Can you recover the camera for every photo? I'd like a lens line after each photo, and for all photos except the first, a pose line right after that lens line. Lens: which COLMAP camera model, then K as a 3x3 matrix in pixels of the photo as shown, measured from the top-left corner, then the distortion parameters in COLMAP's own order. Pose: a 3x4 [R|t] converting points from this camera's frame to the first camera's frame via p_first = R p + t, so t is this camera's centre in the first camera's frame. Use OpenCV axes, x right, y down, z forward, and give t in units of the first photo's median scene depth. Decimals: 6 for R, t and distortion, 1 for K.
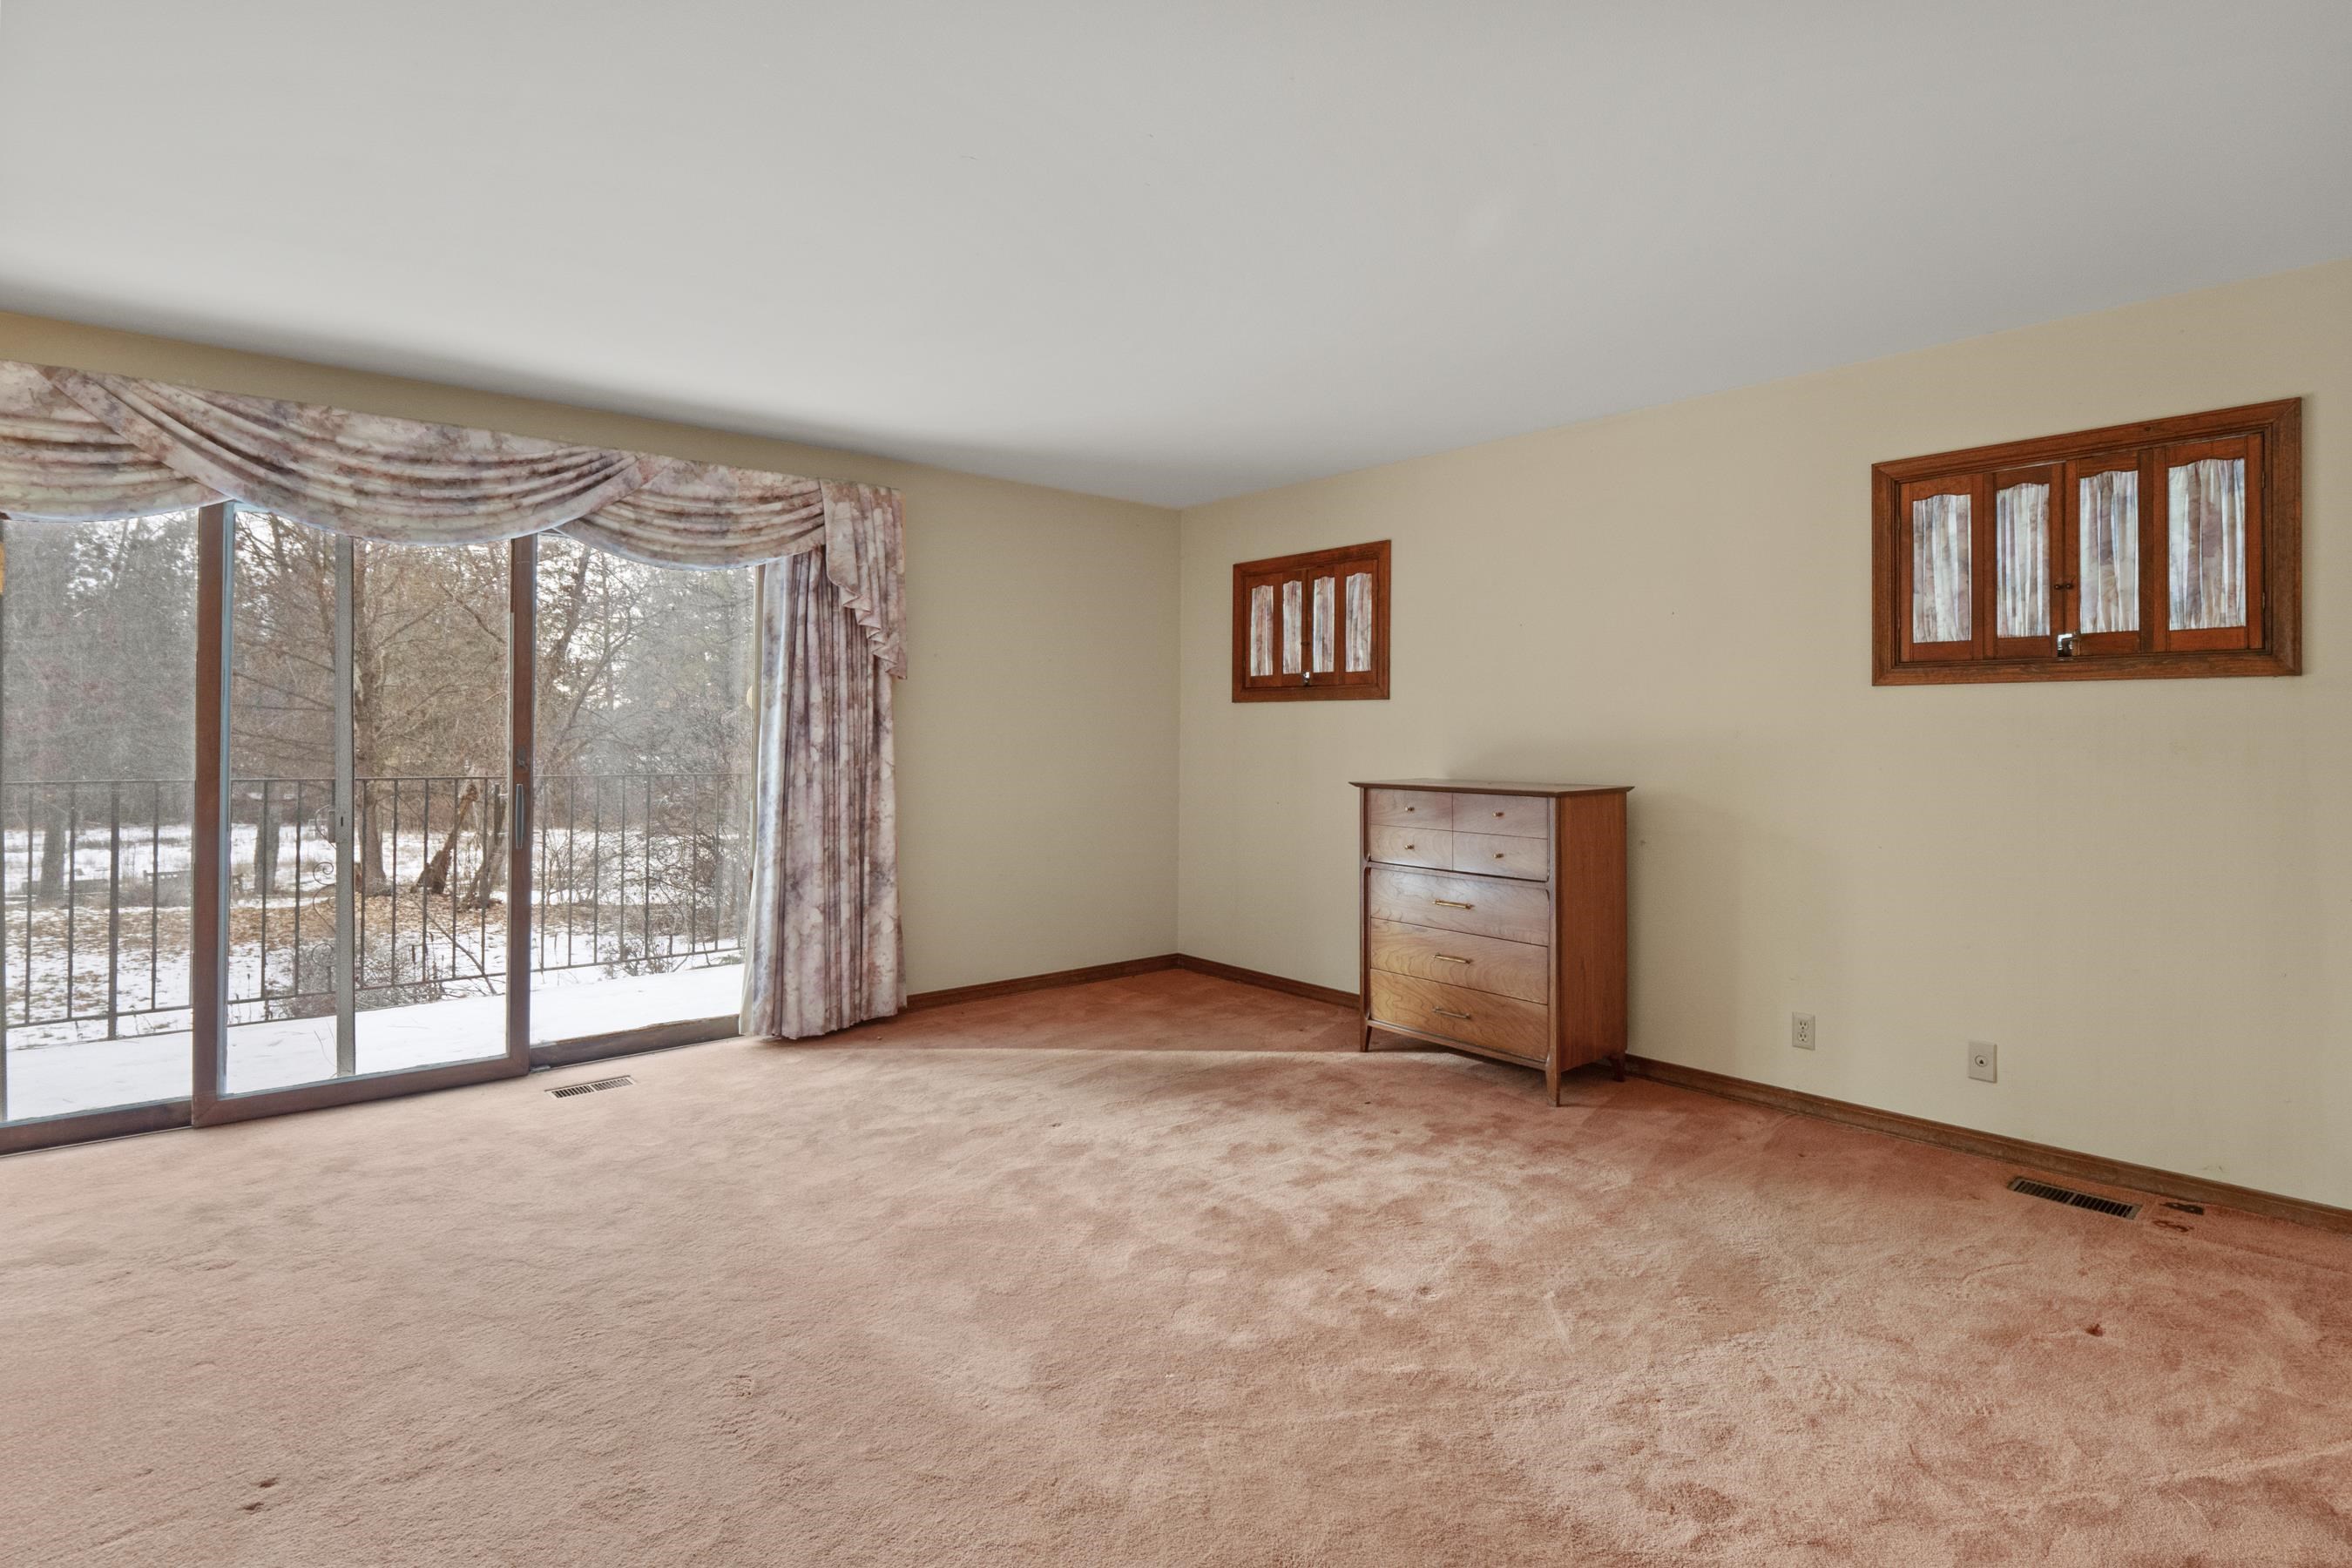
lens RADIAL K [[1158.9, 0, 1173.0], [0, 1158.9, 727.8], [0, 0, 1]] dist [-0.011696, -0.001576]
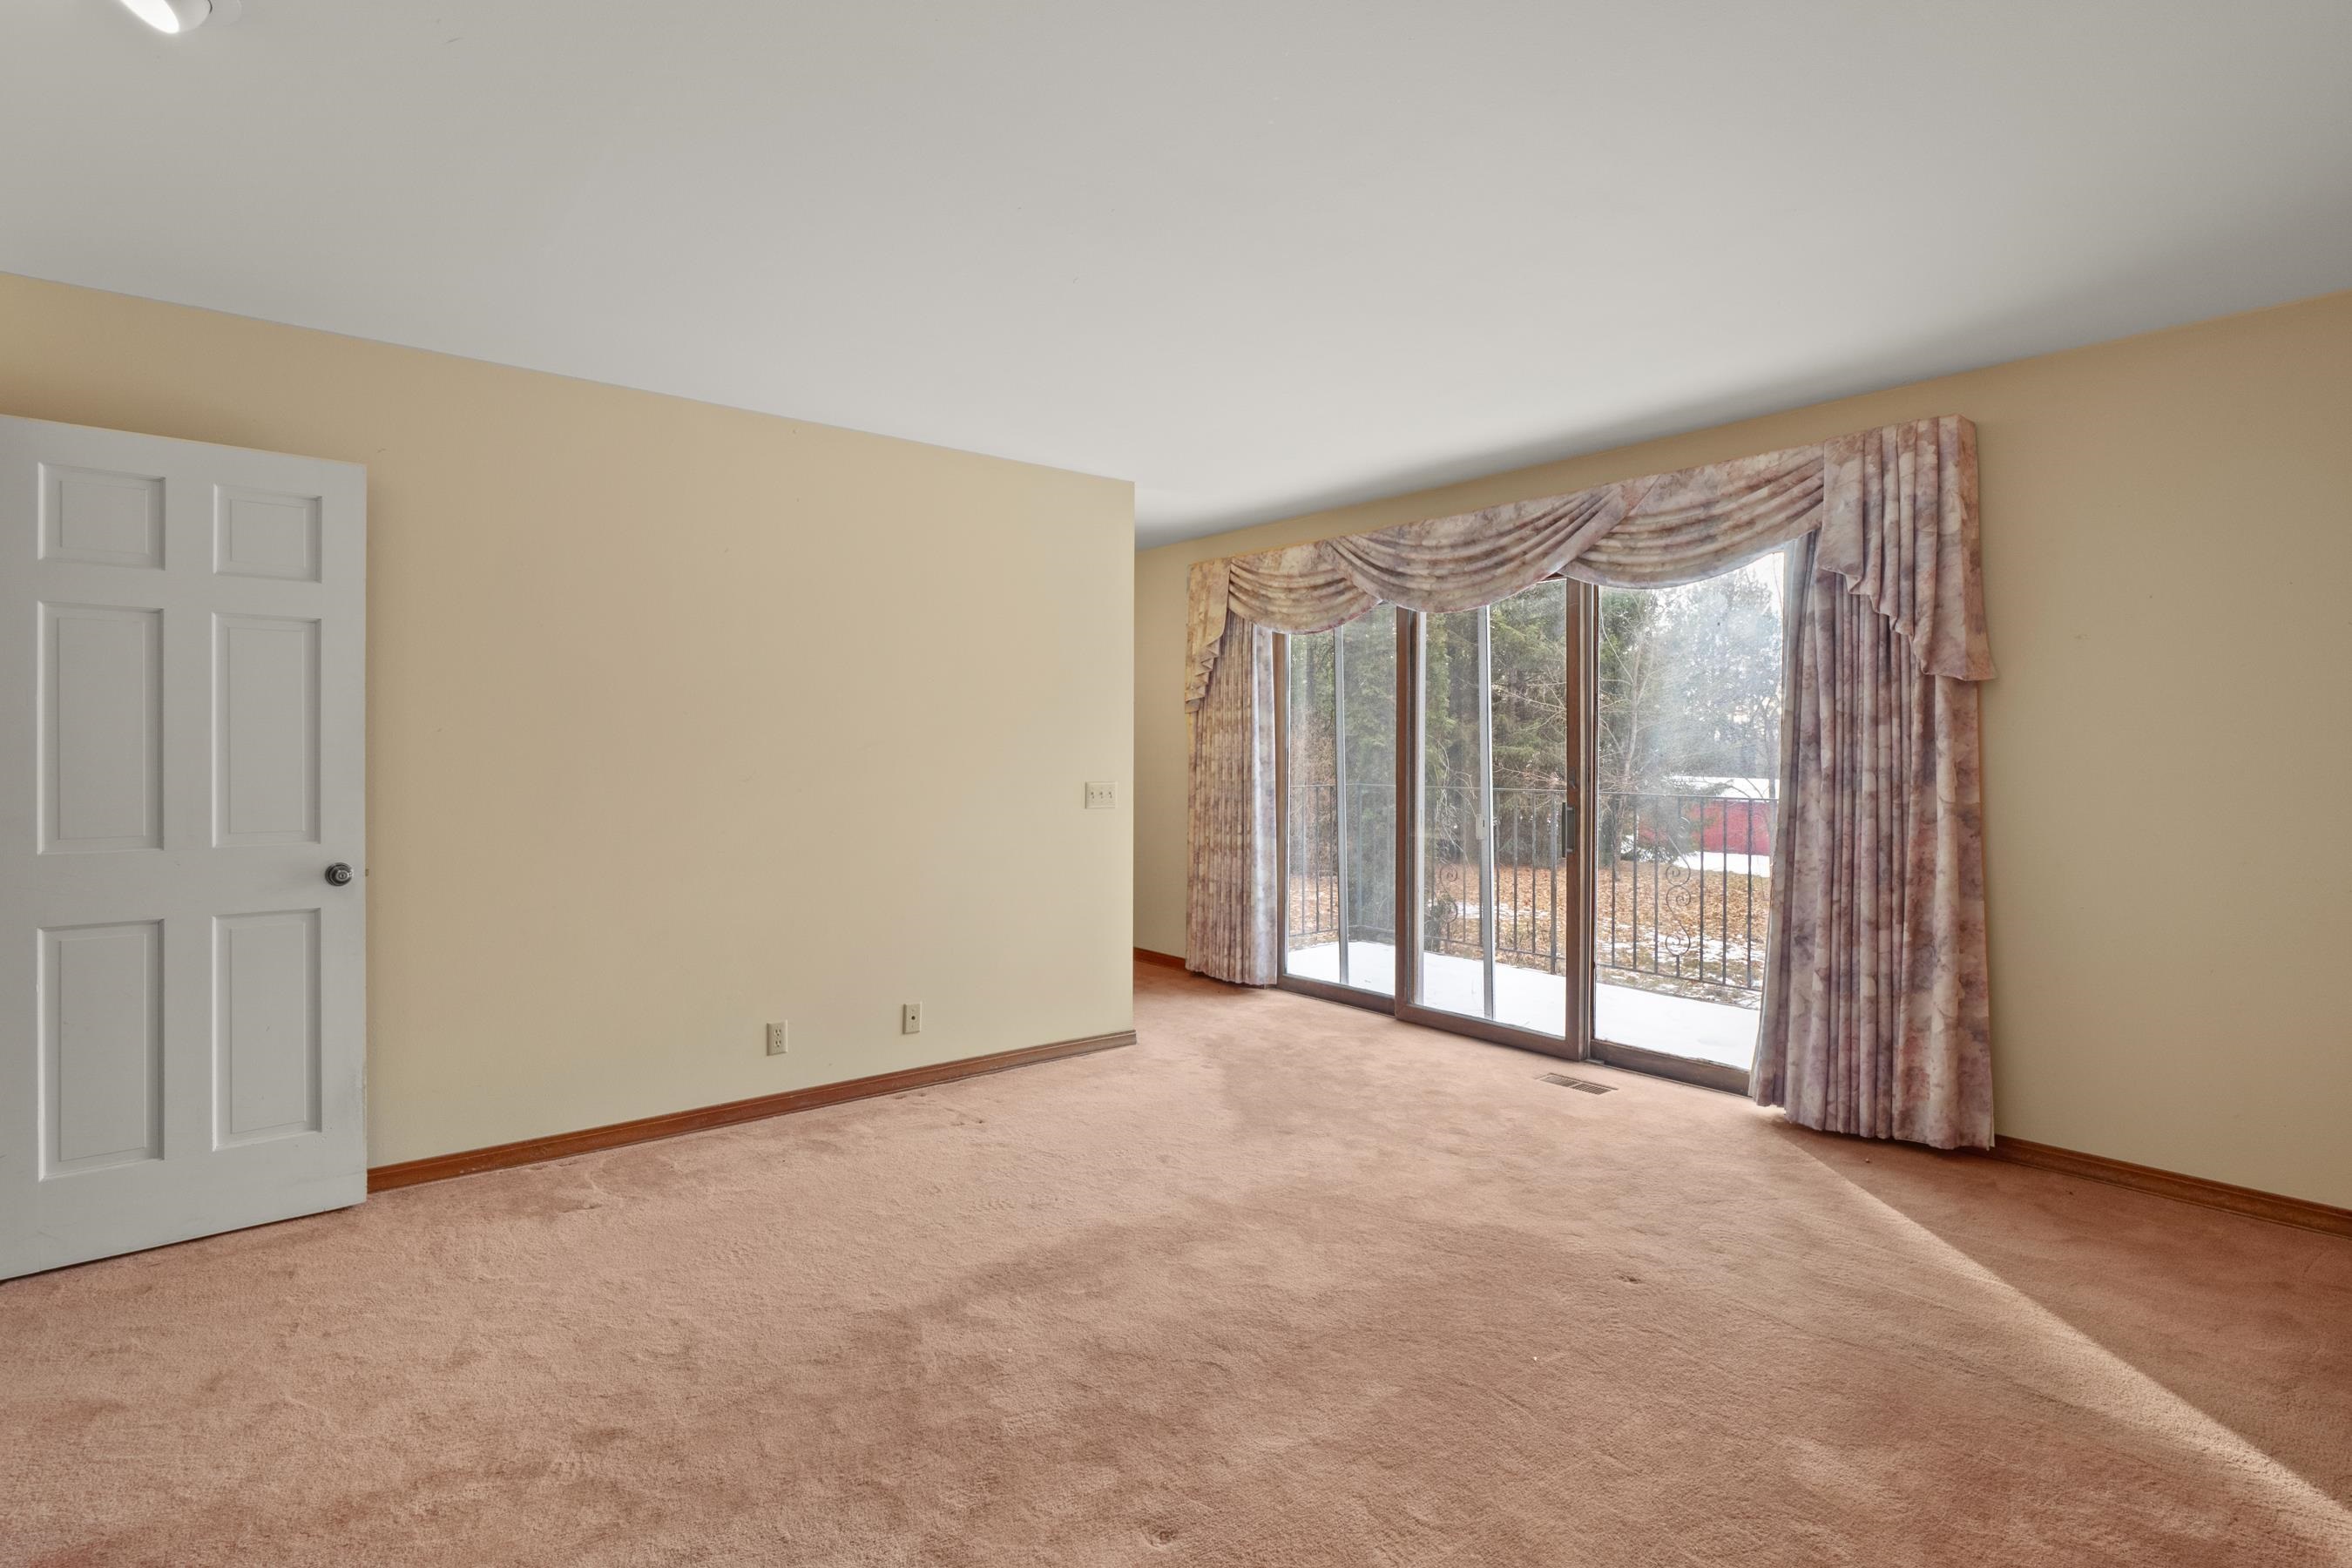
lens RADIAL K [[1157.5, 0, 1161.1], [0, 1157.5, 755.0], [0, 0, 1]] dist [-0.009787, -0.001761]
pose [[-0.038312, -0.000572, -0.999266, 0.574518], [0.004885, 0.999988, -0.000760, 0.002115], [0.999254, -0.004910, -0.038309, 0.634618]]
